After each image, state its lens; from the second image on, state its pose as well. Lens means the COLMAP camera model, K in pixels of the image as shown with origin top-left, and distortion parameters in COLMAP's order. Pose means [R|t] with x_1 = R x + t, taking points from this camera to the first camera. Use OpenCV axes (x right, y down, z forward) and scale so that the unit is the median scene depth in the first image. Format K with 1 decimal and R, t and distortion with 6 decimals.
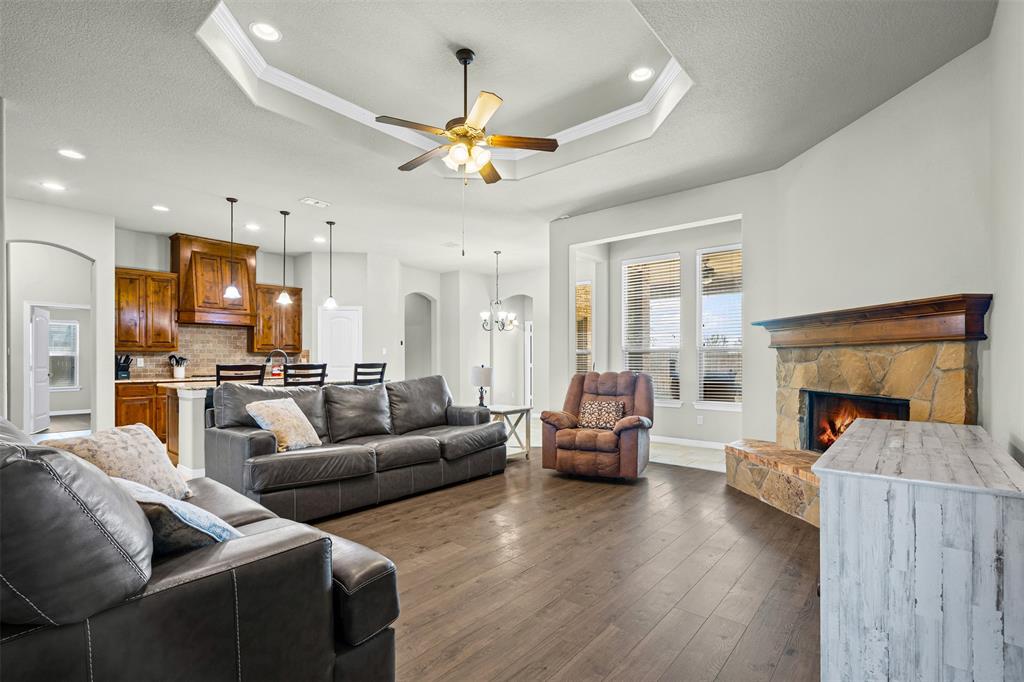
lens RADIAL K [[471.4, 0, 511.7], [0, 471.4, 360.4], [0, 0, 1]] dist [-0.003130, 0.001069]
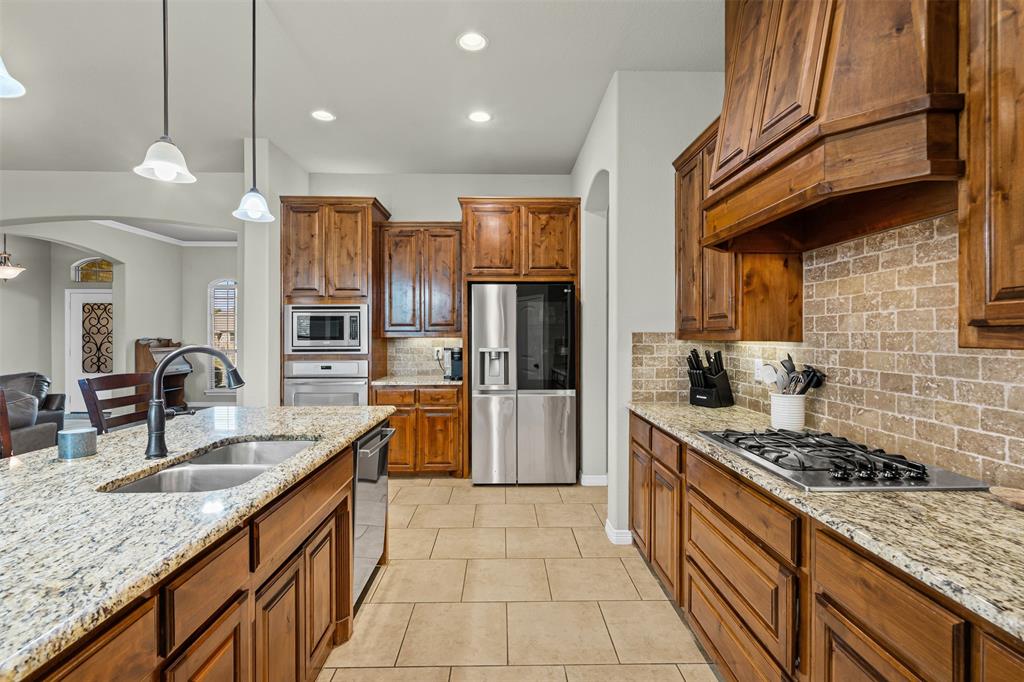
lens RADIAL K [[471.4, 0, 518.9], [0, 471.4, 341.0], [0, 0, 1]] dist [-0.003130, 0.001069]
pose [[-0.744893, 0.010979, -0.667094, -0.669841], [0.001717, 0.999893, 0.014538, -0.041767], [0.667182, 0.009684, -0.744832, 1.999127]]
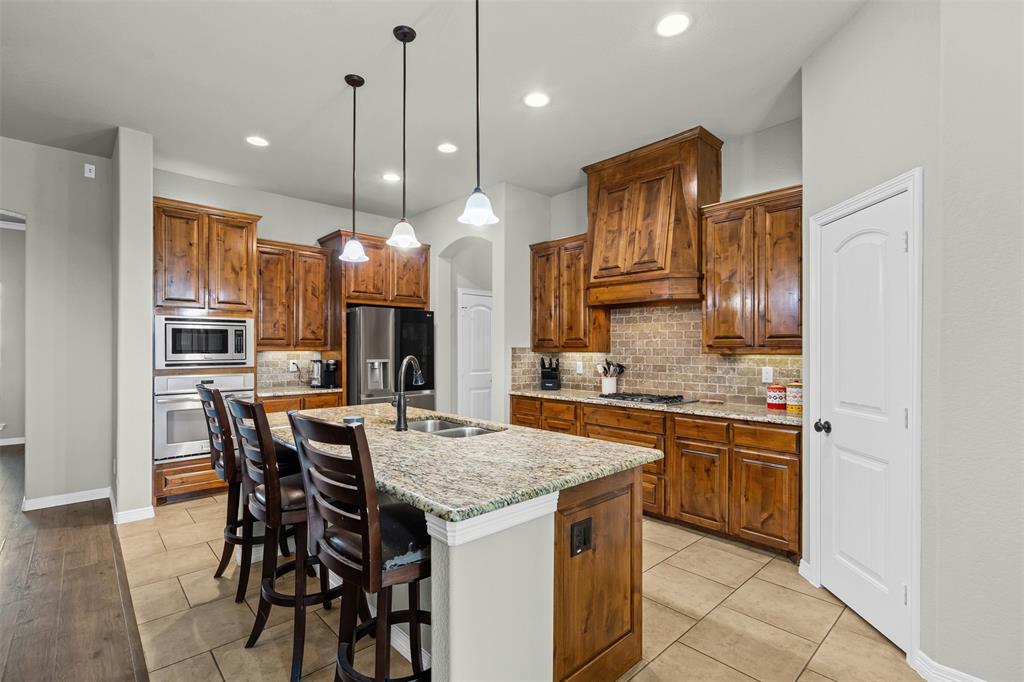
lens RADIAL K [[471.4, 0, 512.6], [0, 471.4, 348.2], [0, 0, 1]] dist [-0.003130, 0.001069]
pose [[-0.114007, 0.002485, -0.993477, -0.094037], [-0.001734, 0.999995, 0.002700, -0.045131], [0.993478, 0.002031, -0.114002, 1.693453]]
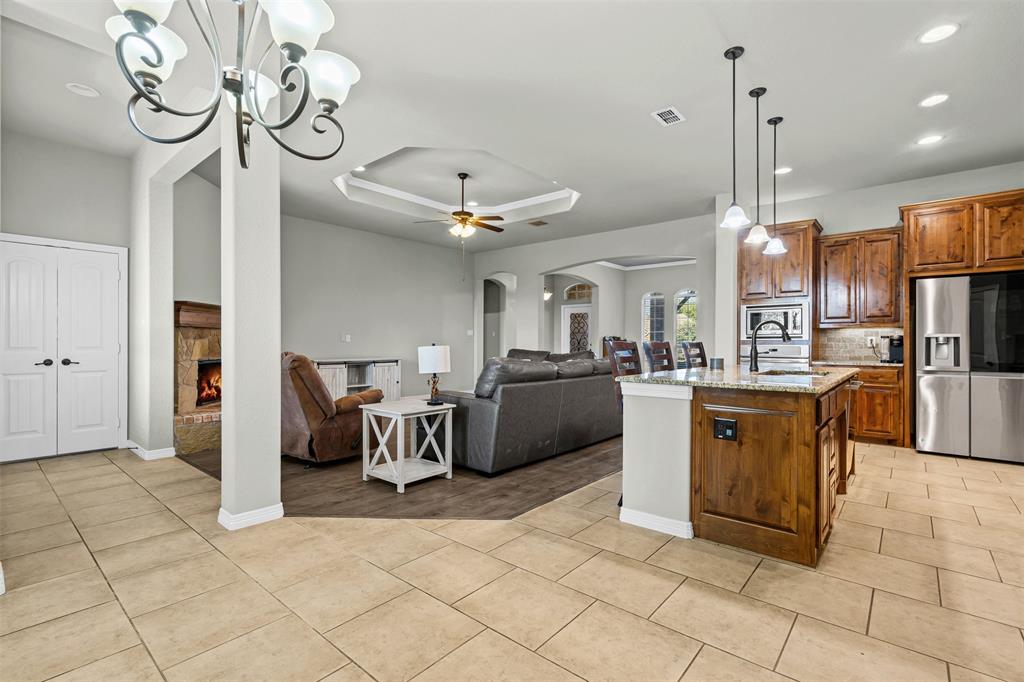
lens RADIAL K [[471.4, 0, 505.5], [0, 471.4, 345.0], [0, 0, 1]] dist [-0.003130, 0.001069]
pose [[-0.999930, -0.001615, 0.011685, -0.239590], [-0.001546, 0.999981, 0.005943, 0.011584], [-0.011694, 0.005924, -0.999914, 2.383701]]
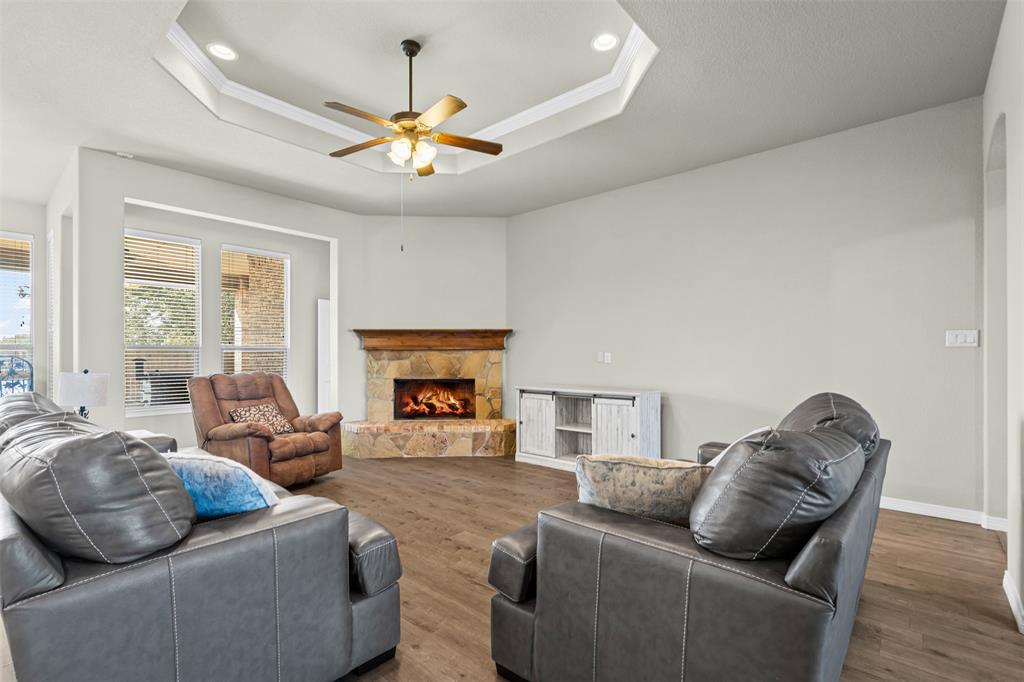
lens RADIAL K [[471.4, 0, 506.3], [0, 471.4, 358.1], [0, 0, 1]] dist [-0.003130, 0.001069]
pose [[0.025060, -0.006448, 0.999665, -0.886904], [0.003089, 0.999975, 0.006373, -0.011383], [-0.999681, 0.002928, 0.025080, 0.647380]]
